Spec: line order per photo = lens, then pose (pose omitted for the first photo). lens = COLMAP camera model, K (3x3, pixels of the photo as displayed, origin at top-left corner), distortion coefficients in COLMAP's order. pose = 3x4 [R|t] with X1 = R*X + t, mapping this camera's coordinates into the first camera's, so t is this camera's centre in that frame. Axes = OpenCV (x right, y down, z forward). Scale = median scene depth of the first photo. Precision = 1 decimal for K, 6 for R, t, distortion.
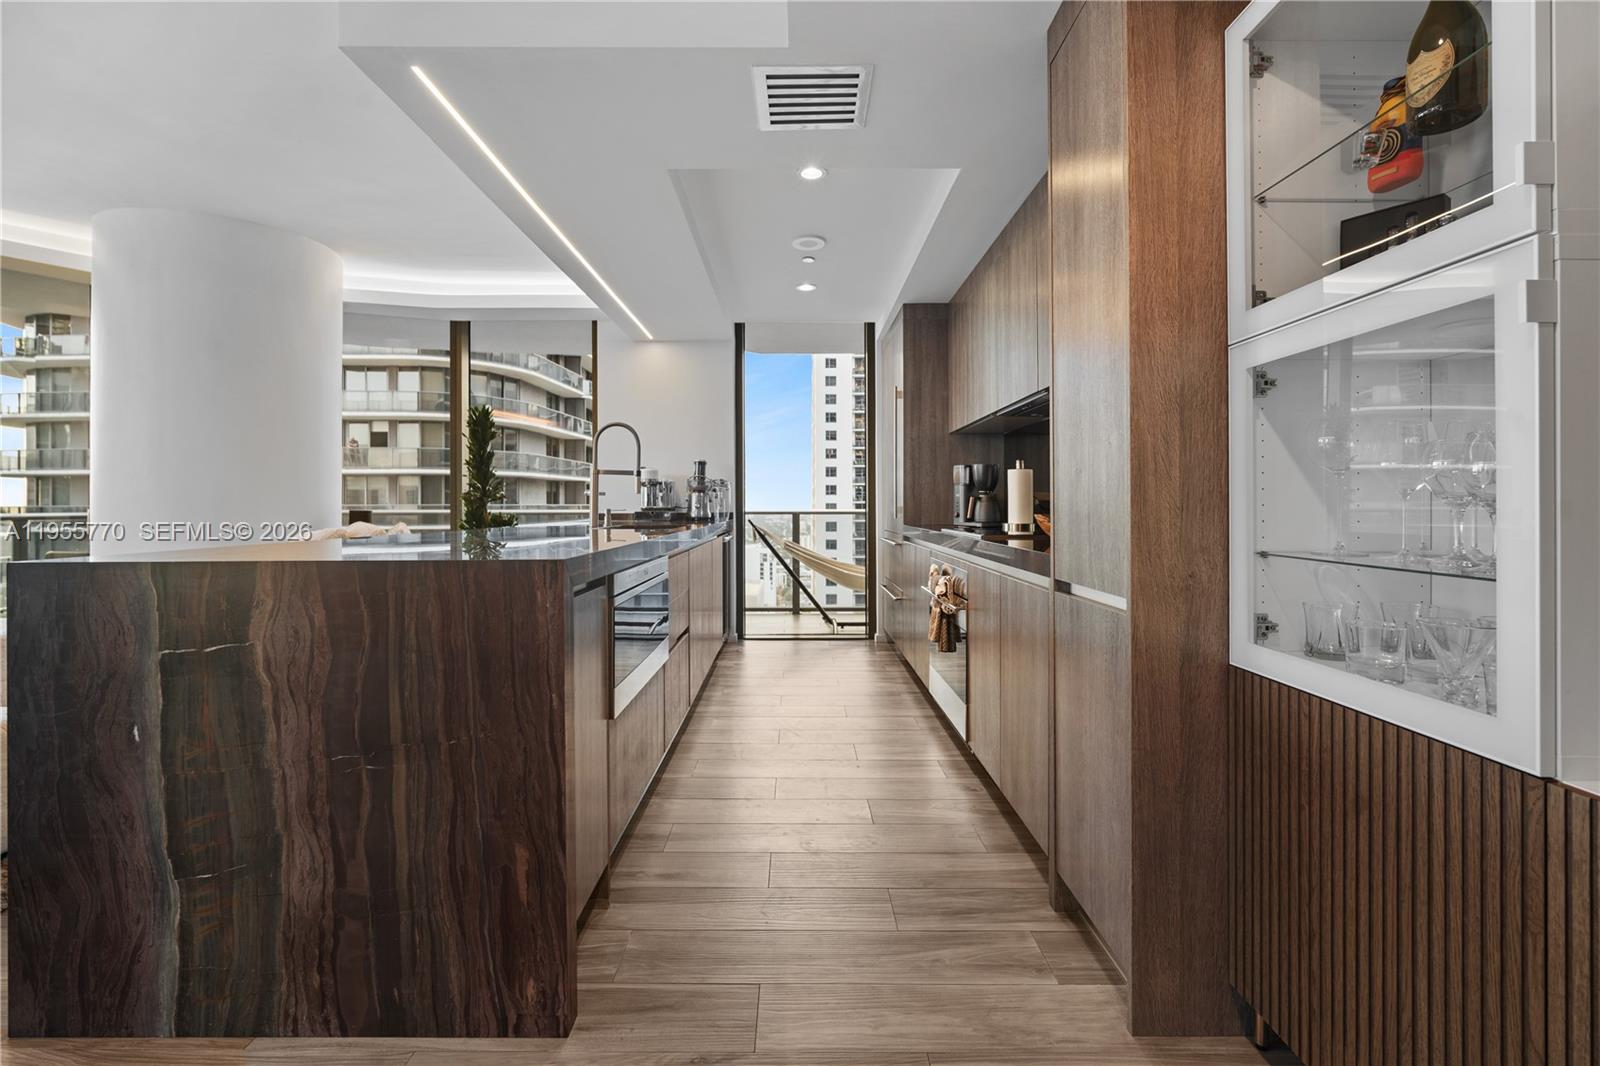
lens RADIAL K [[708.5, 0, 798.6], [0, 708.5, 503.1], [0, 0, 1]] dist [-0.006947, -0.000312]
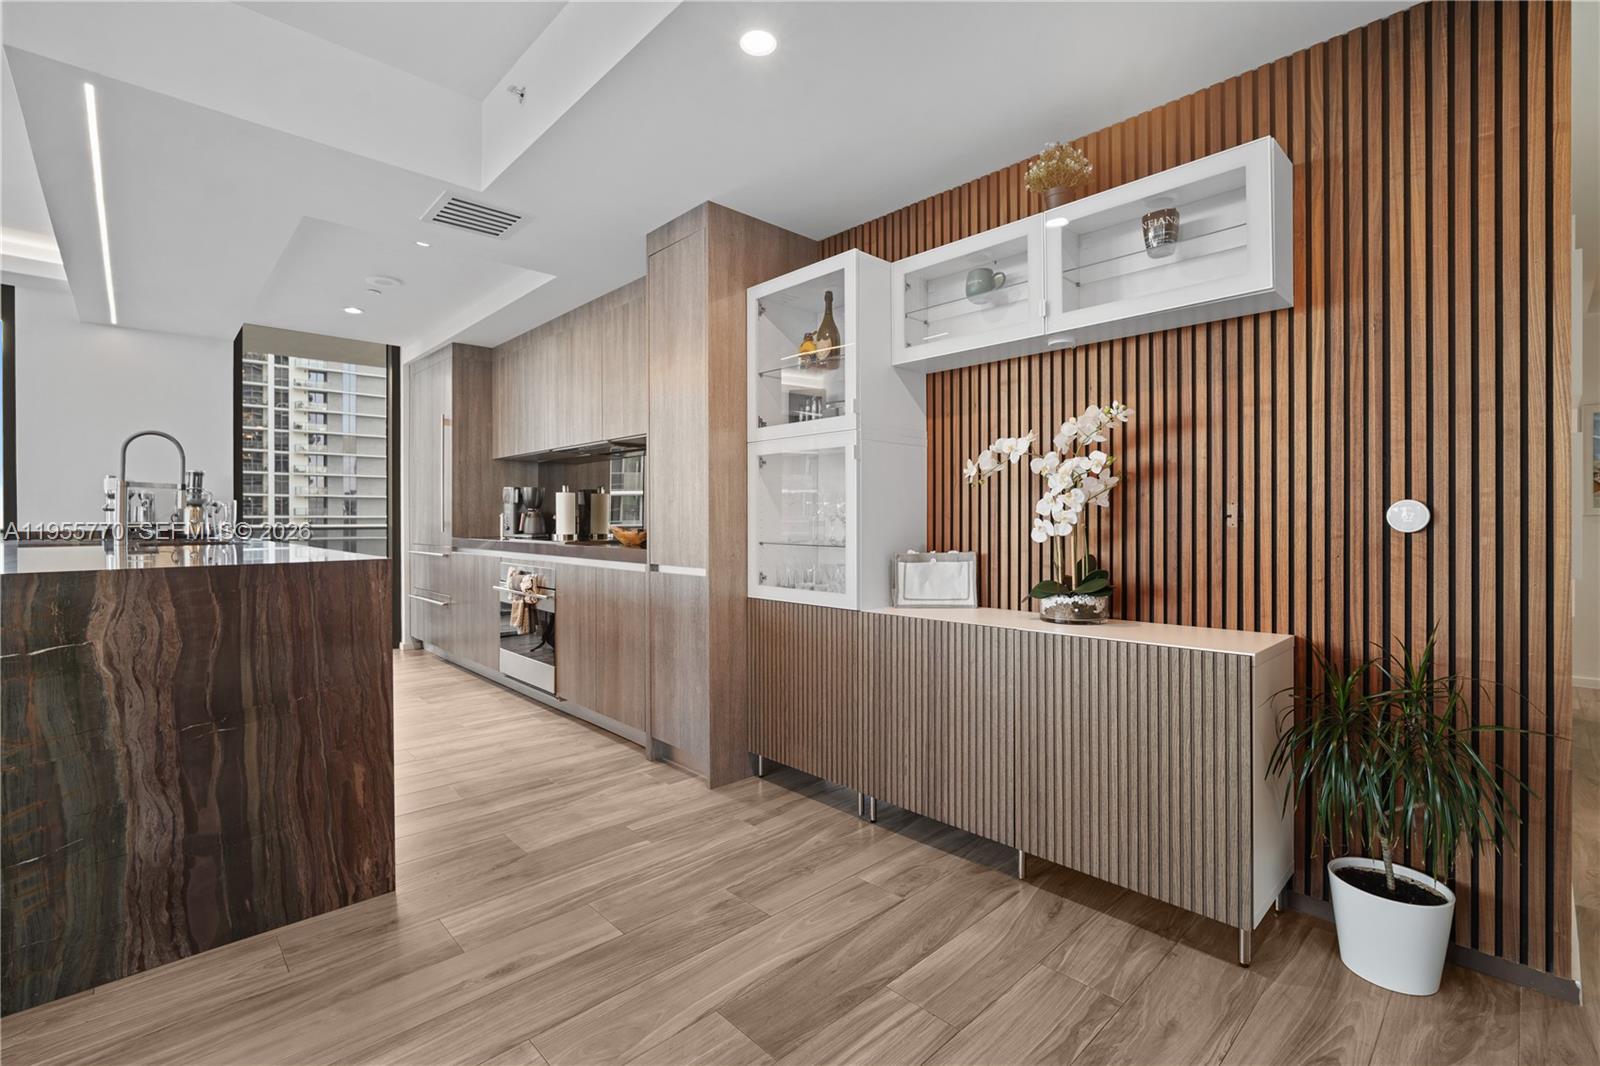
lens RADIAL K [[704.6, 0, 777.8], [0, 704.6, 521.7], [0, 0, 1]] dist [-0.002806, -0.000093]
pose [[0.739725, -0.002926, 0.672903, -0.715814], [-0.000619, 0.999987, 0.005029, -0.002583], [-0.672909, -0.004137, 0.739713, -0.586426]]
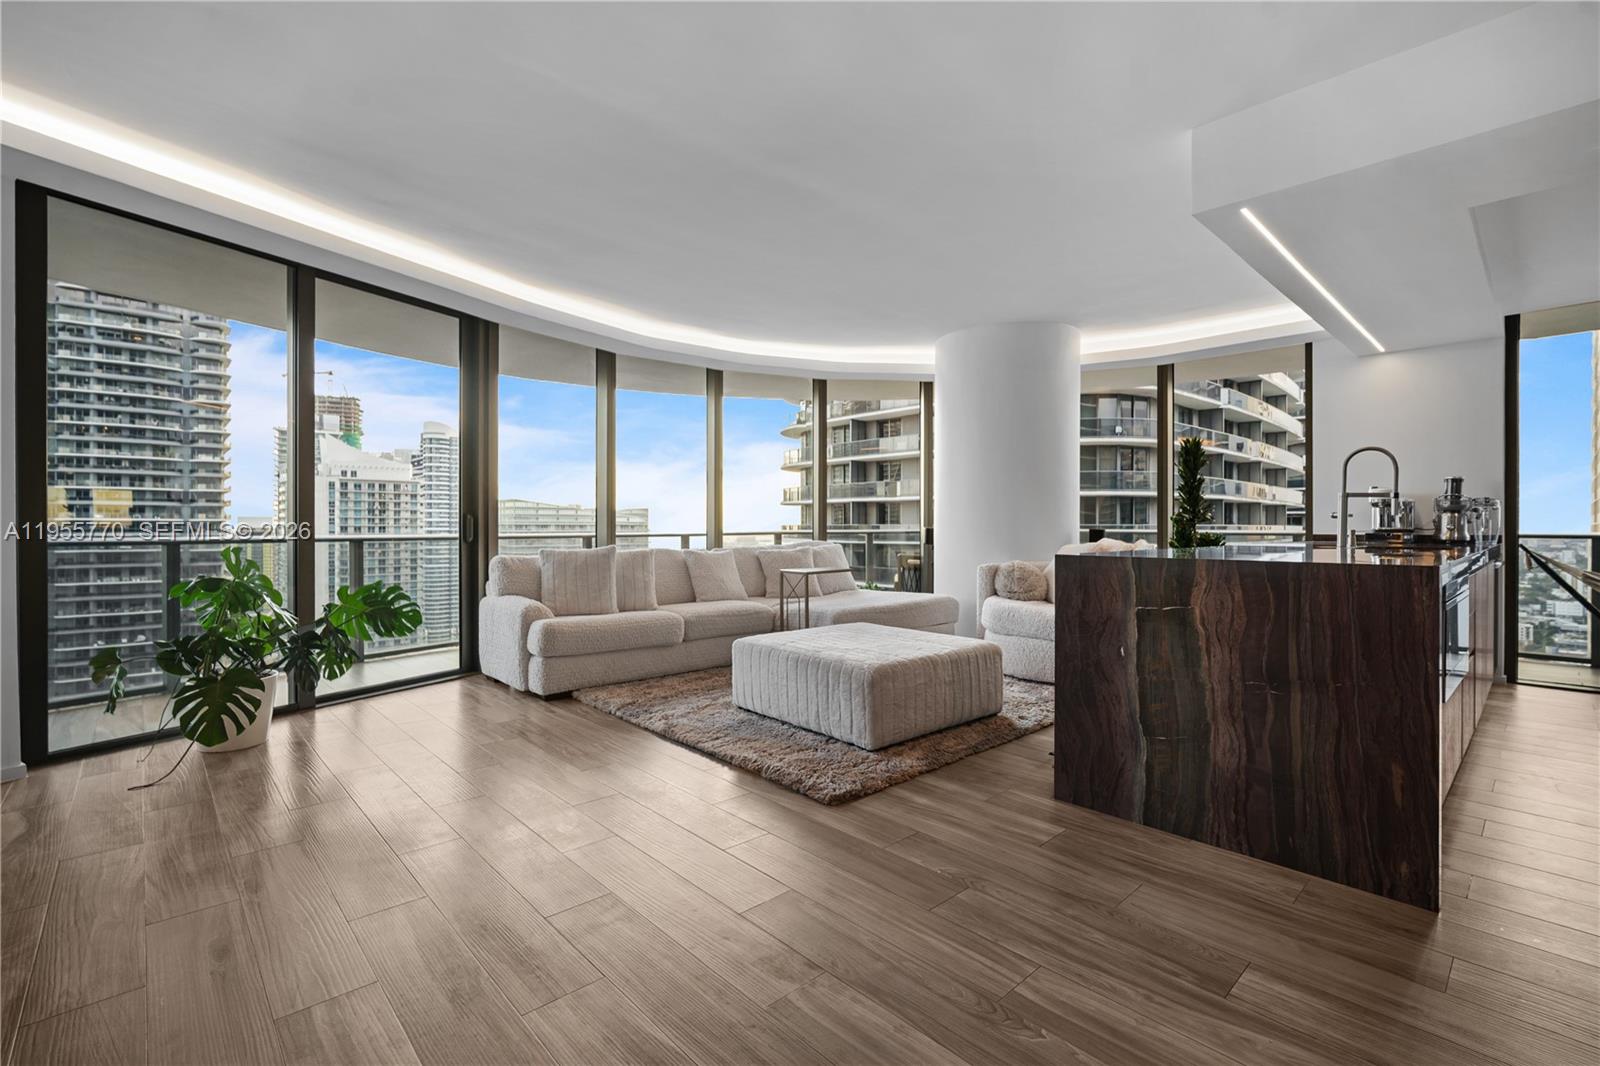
lens RADIAL K [[711.7, 0, 794.6], [0, 711.7, 529.7], [0, 0, 1]] dist [-0.003077, -0.000082]
pose [[0.680014, 0.008369, -0.733151, -0.173380], [-0.001771, 0.999951, 0.009772, -0.002790], [0.733197, -0.005346, 0.679996, -0.864091]]
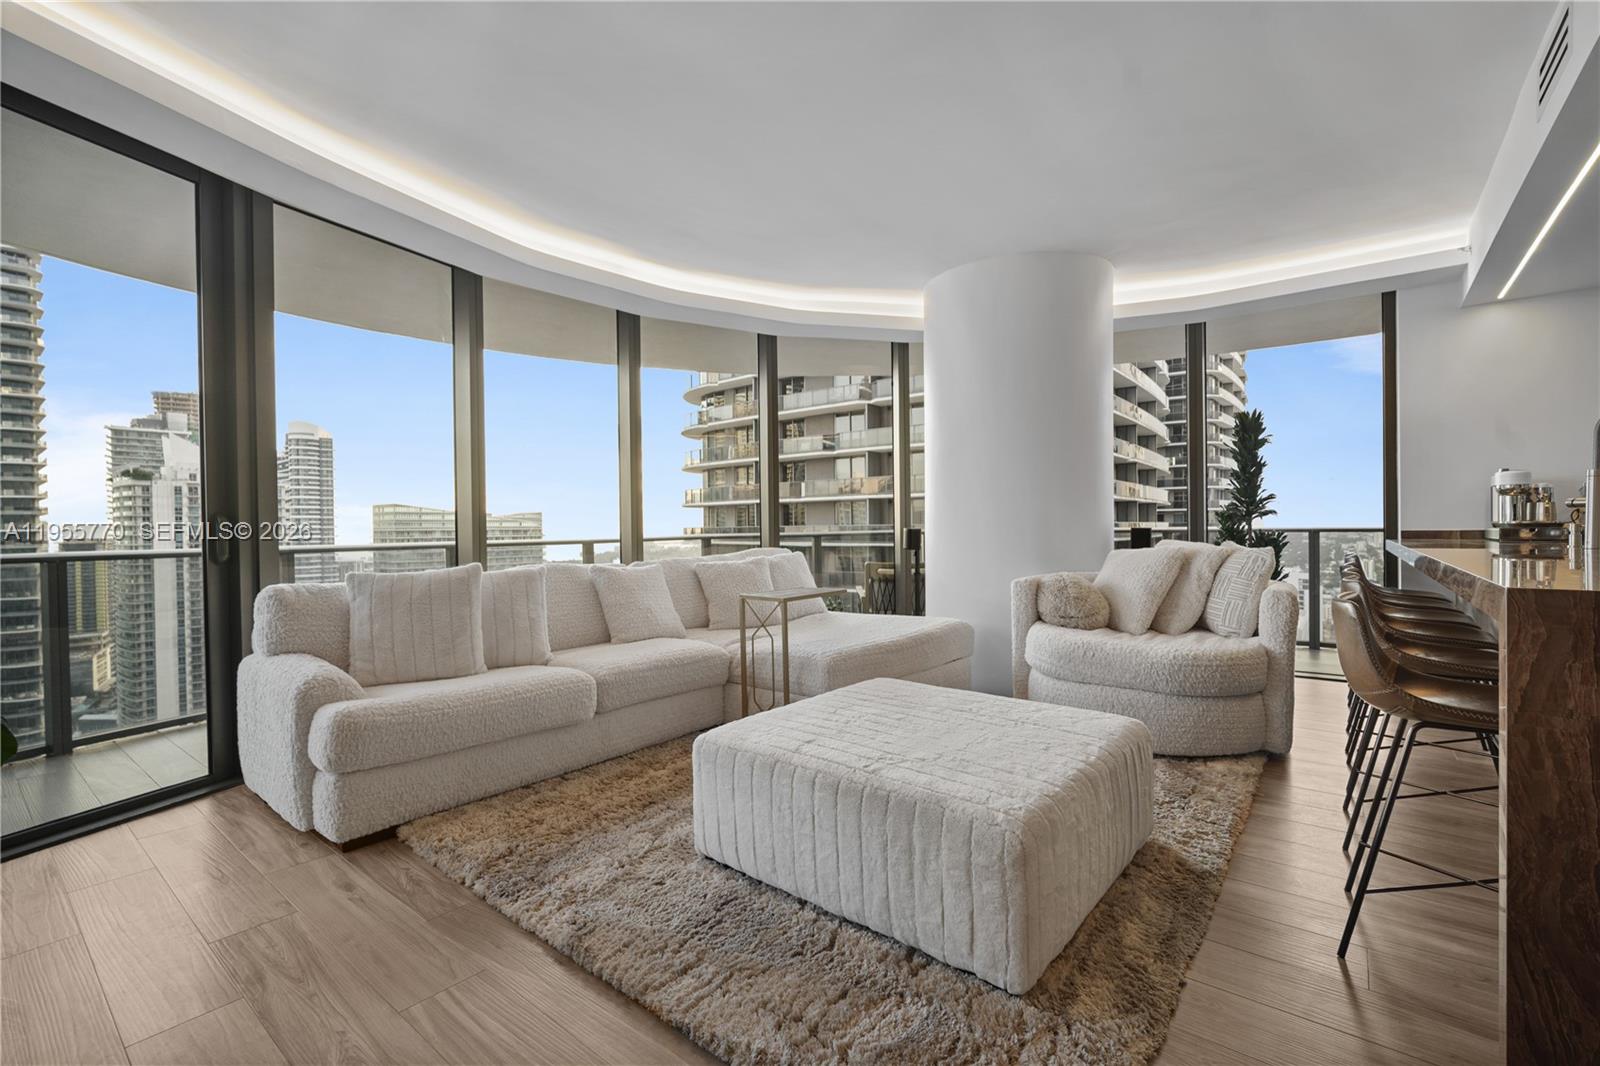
lens RADIAL K [[697.4, 0, 800.0], [0, 697.4, 533.0], [0, 0, 1]] dist [-0.005137, -0.000154]
pose [[0.783029, -0.000385, -0.621985, -1.269484], [0.010717, 0.999860, 0.012874, -0.001613], [0.621893, -0.016747, 0.782923, -0.174180]]
